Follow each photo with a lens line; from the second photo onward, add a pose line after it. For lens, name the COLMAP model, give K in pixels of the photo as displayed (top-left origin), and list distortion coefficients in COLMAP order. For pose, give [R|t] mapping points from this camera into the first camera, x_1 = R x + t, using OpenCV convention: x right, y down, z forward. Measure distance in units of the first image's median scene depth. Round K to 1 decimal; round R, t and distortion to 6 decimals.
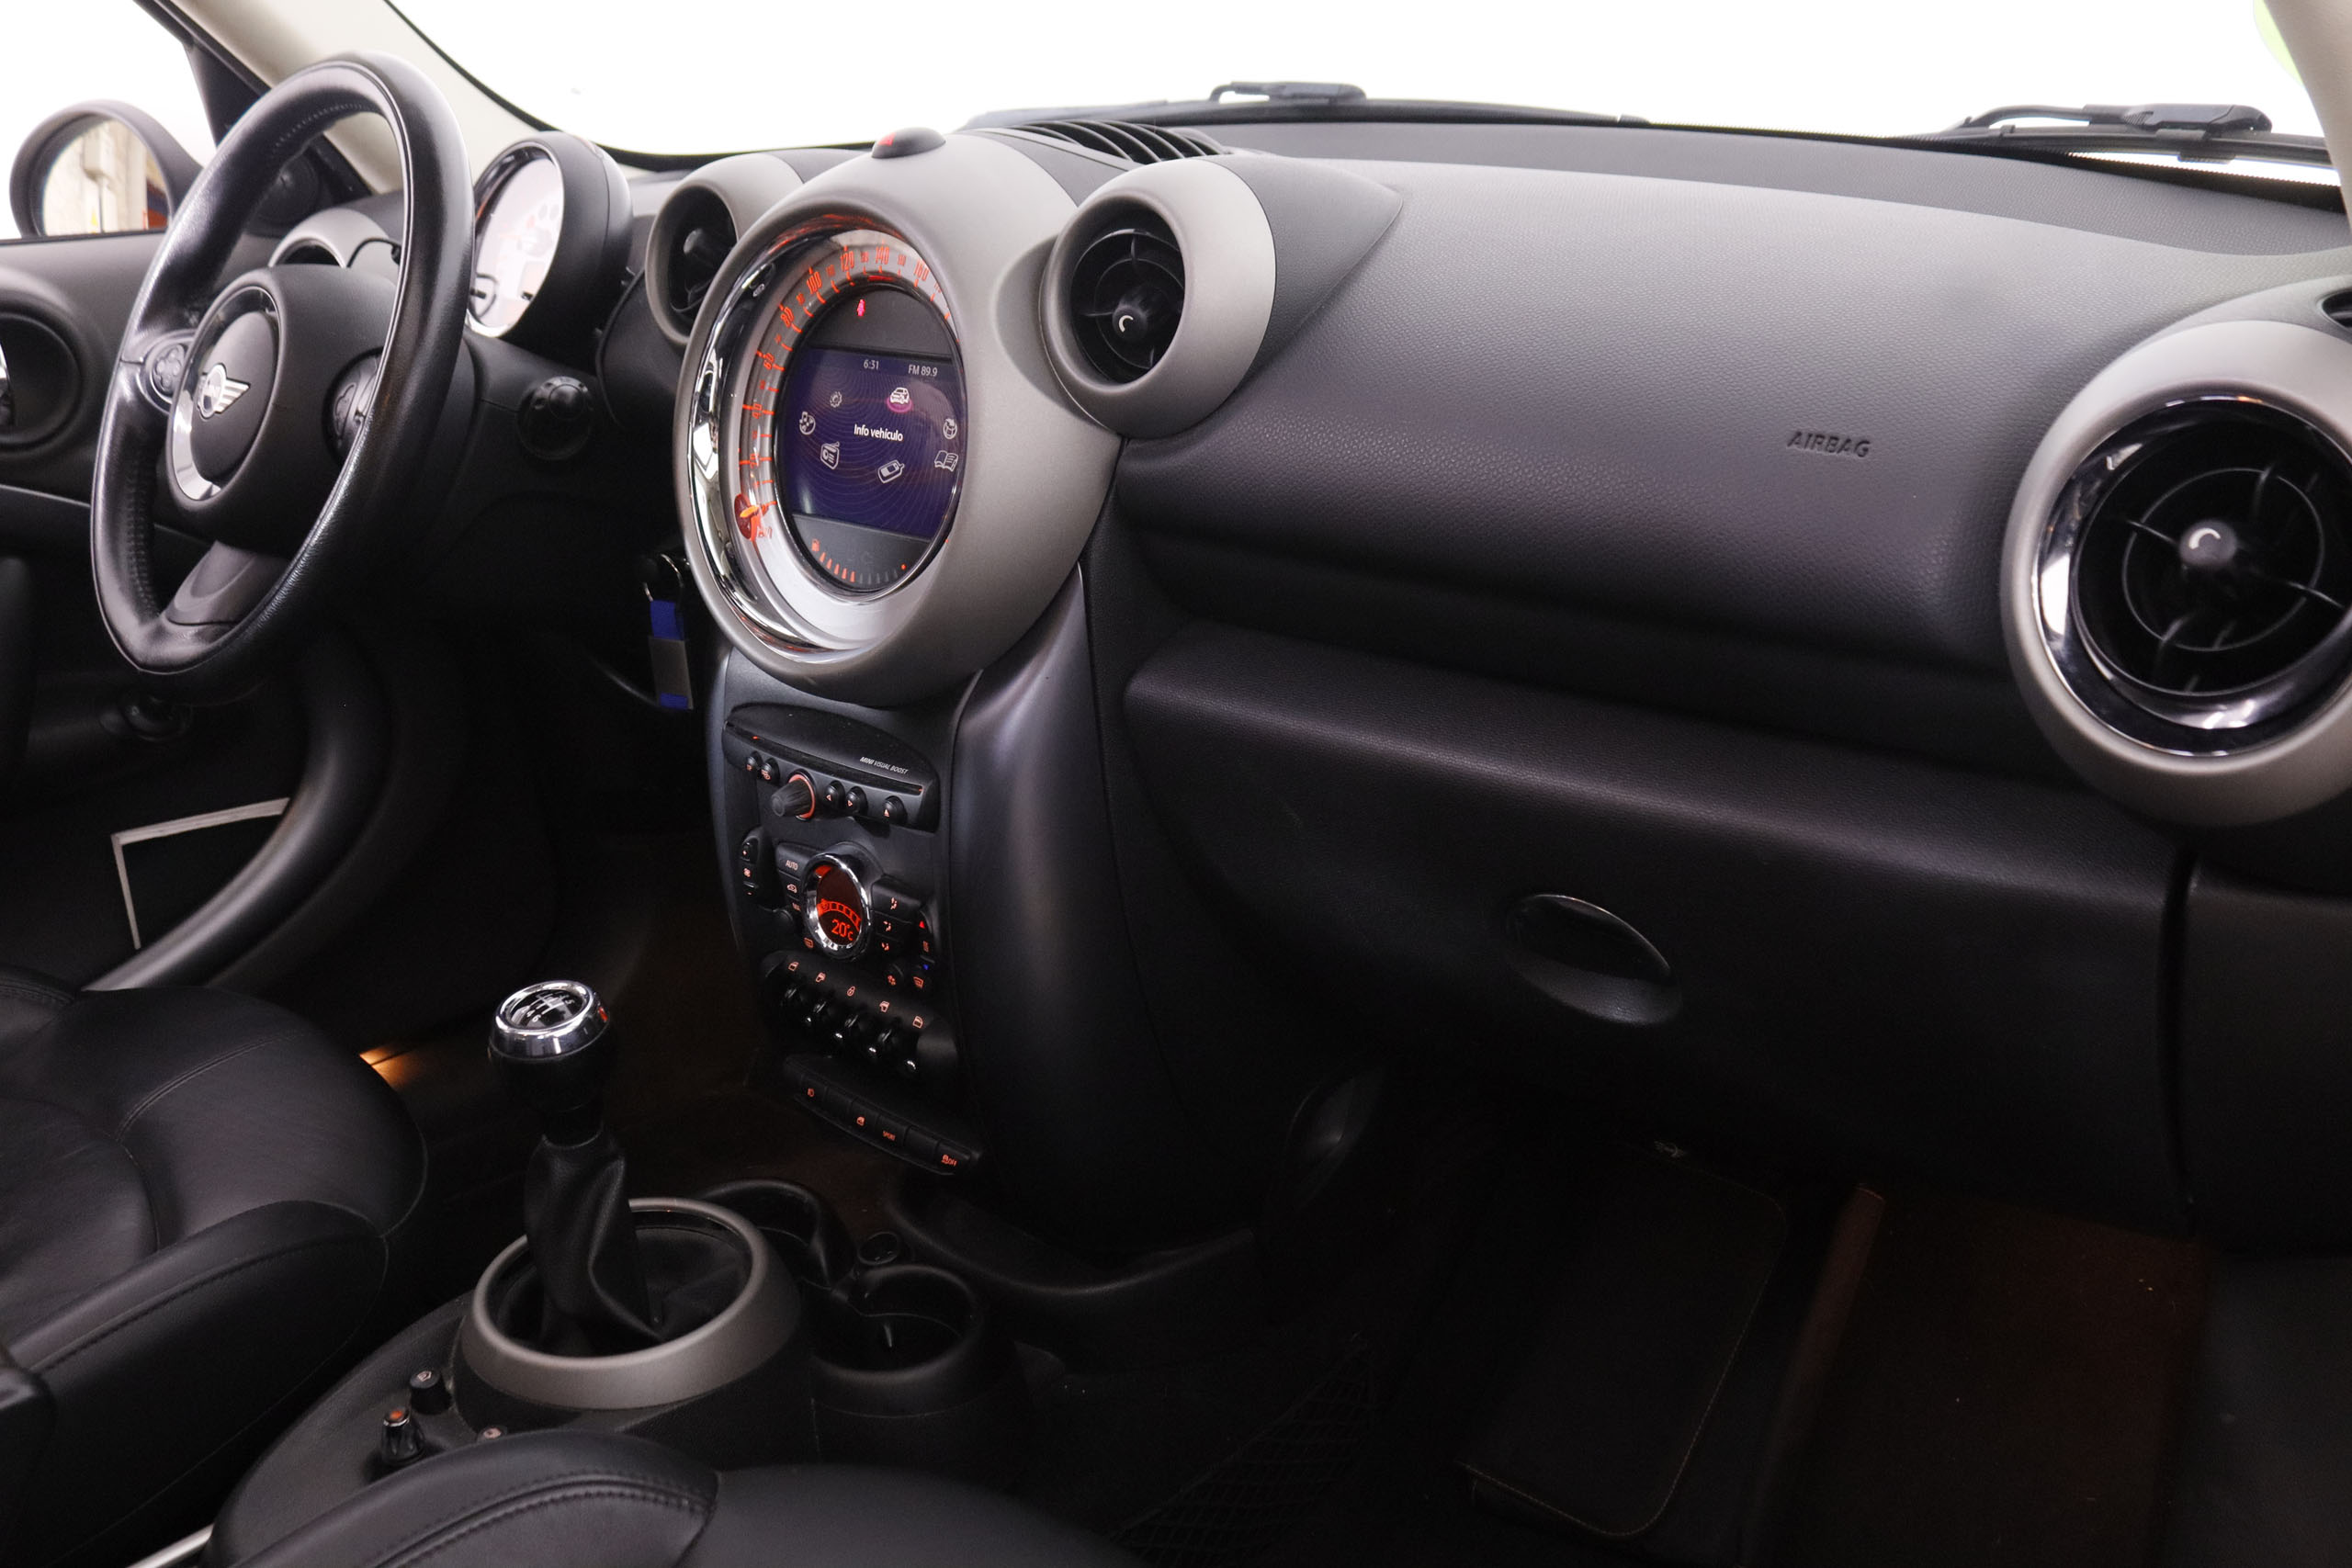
lens RADIAL K [[2102.1, 0, 1176.0], [0, 2102.1, 784.0], [0, 0, 1]] dist [-0.082090, 0.004489]
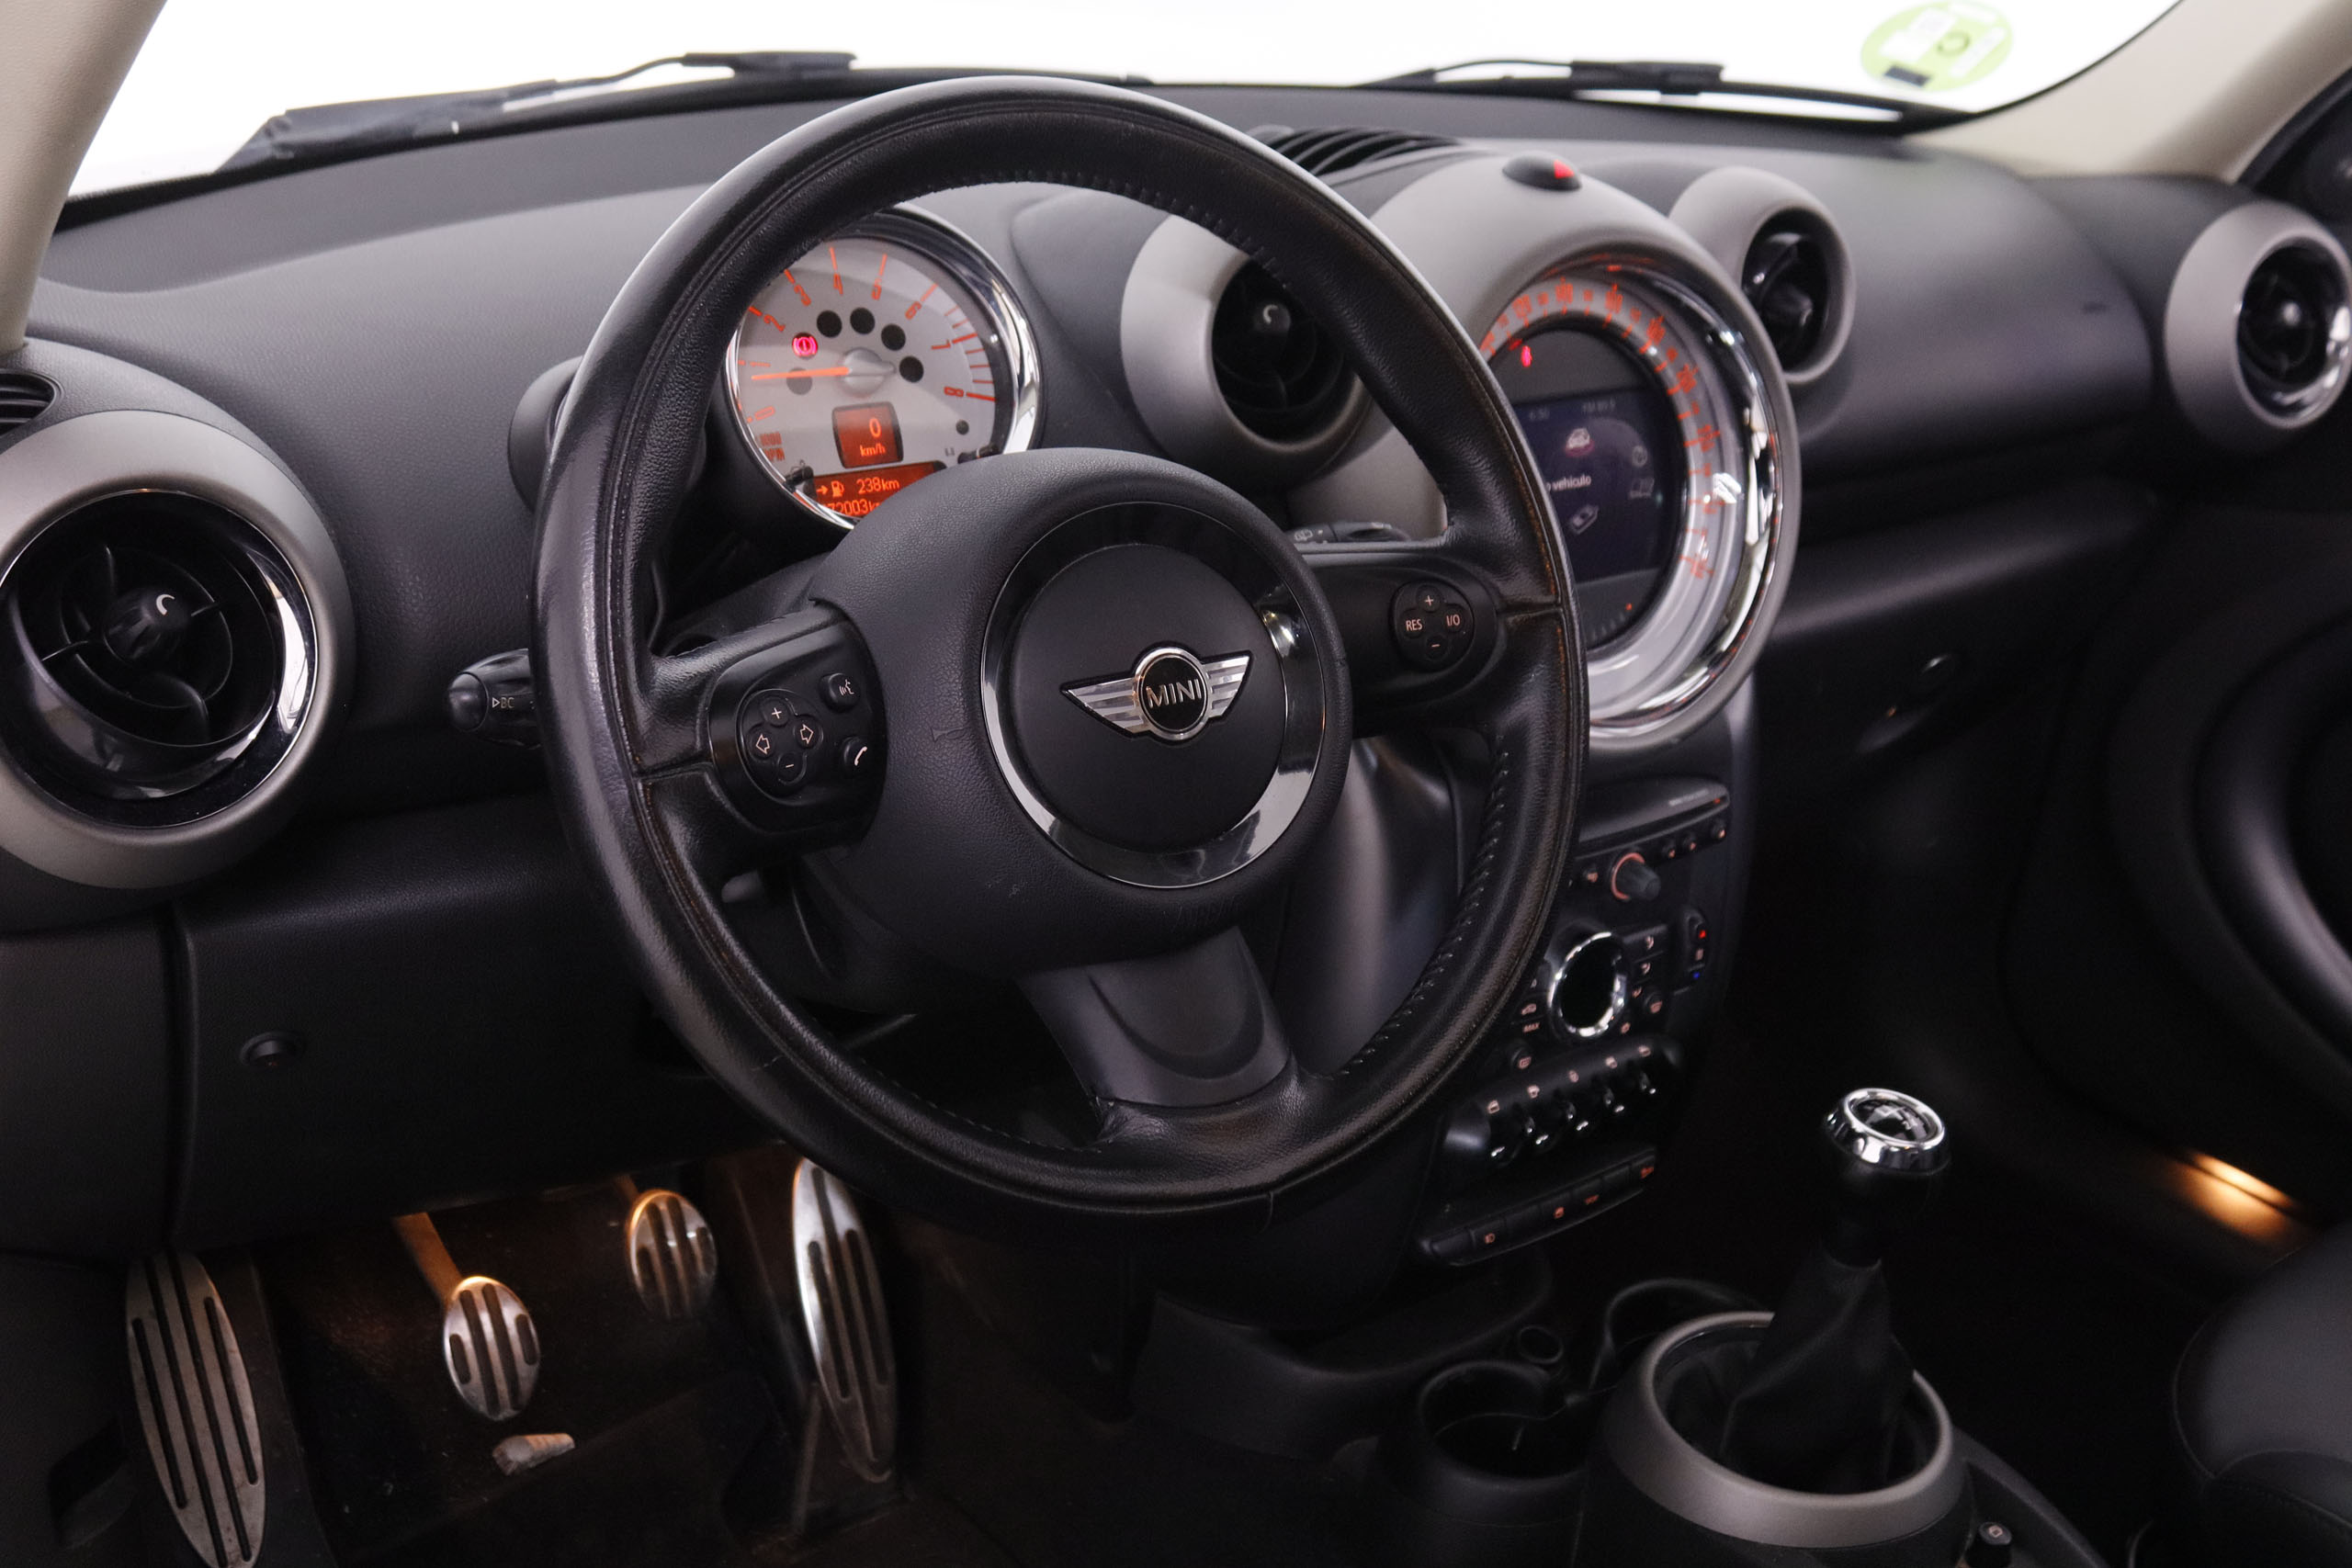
lens RADIAL K [[2486.3, 0, 1176.0], [0, 2486.3, 784.0], [0, 0, 1]] dist [-0.104334, 0.025414]
pose [[0.160574, -0.327444, 0.931126, -1.251037], [0.287895, 0.917884, 0.273139, -0.399274], [-0.944104, 0.224208, 0.241658, 0.934135]]
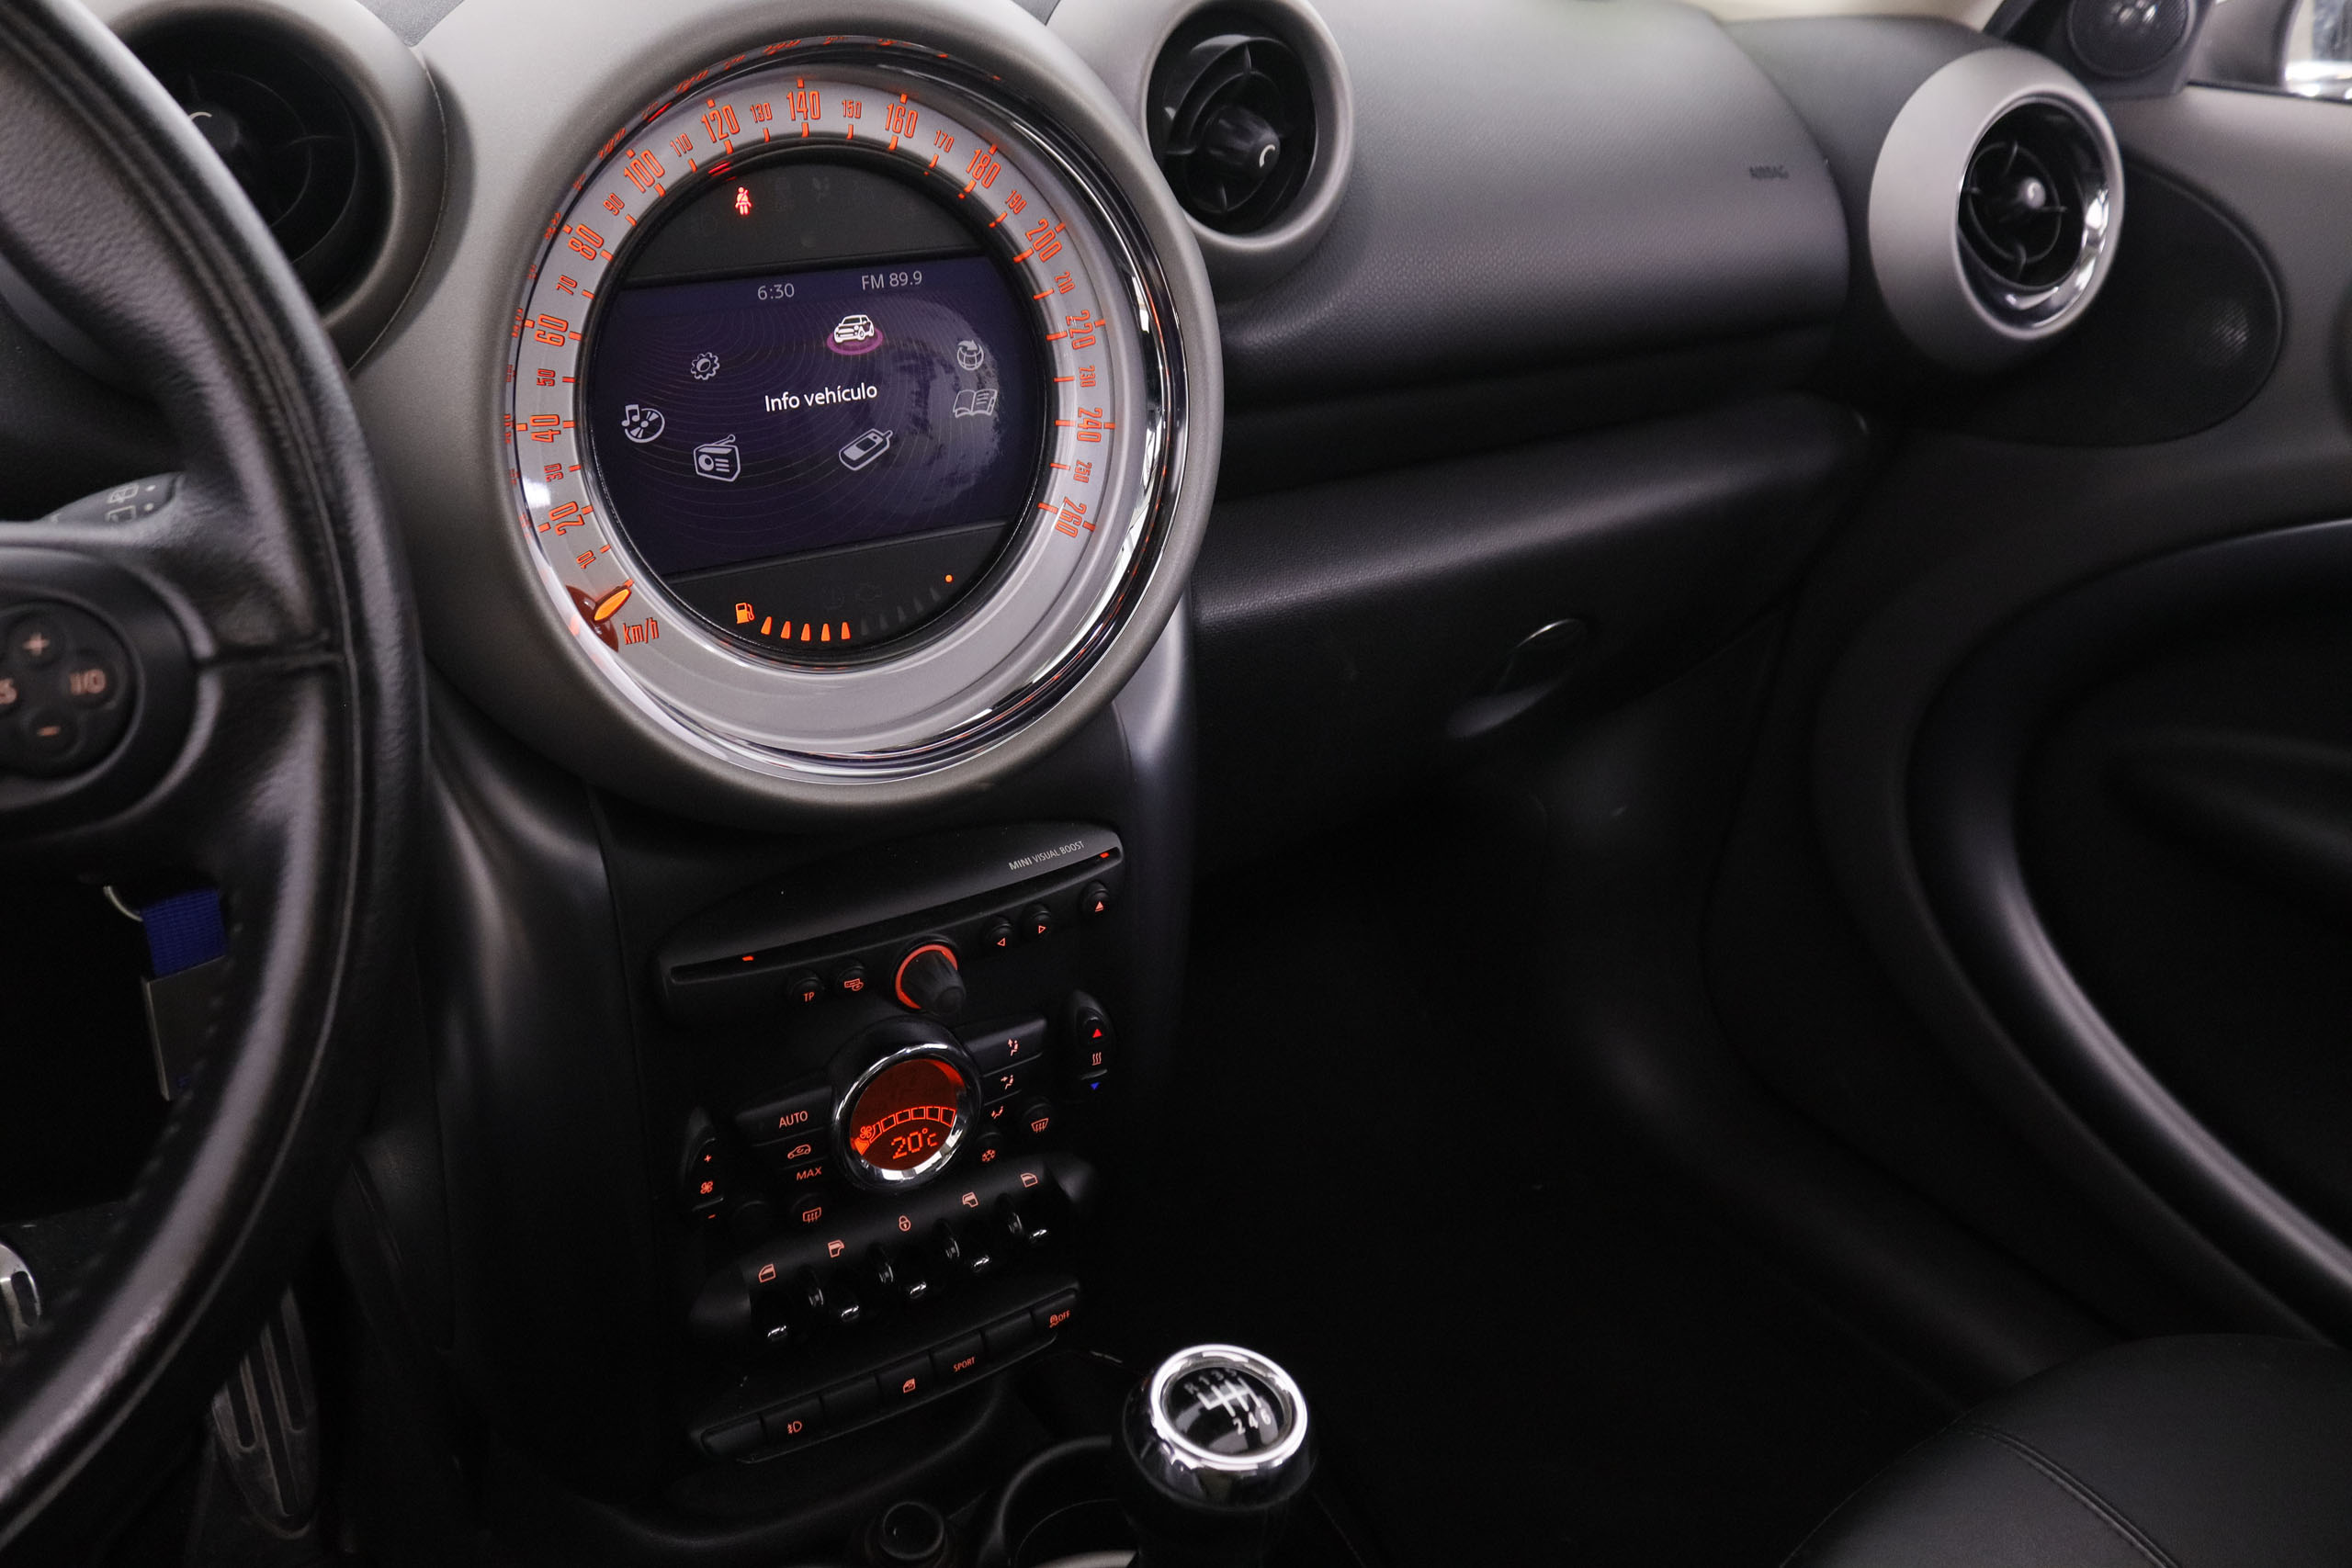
lens RADIAL K [[1943.5, 0, 1167.4], [0, 1943.5, 733.5], [0, 0, 1]] dist [-0.125076, -0.001305]
pose [[0.214591, -0.381205, 0.899240, -0.678049], [0.275383, 0.906950, 0.318757, -0.233307], [-0.937078, 0.179233, 0.299601, 0.757938]]
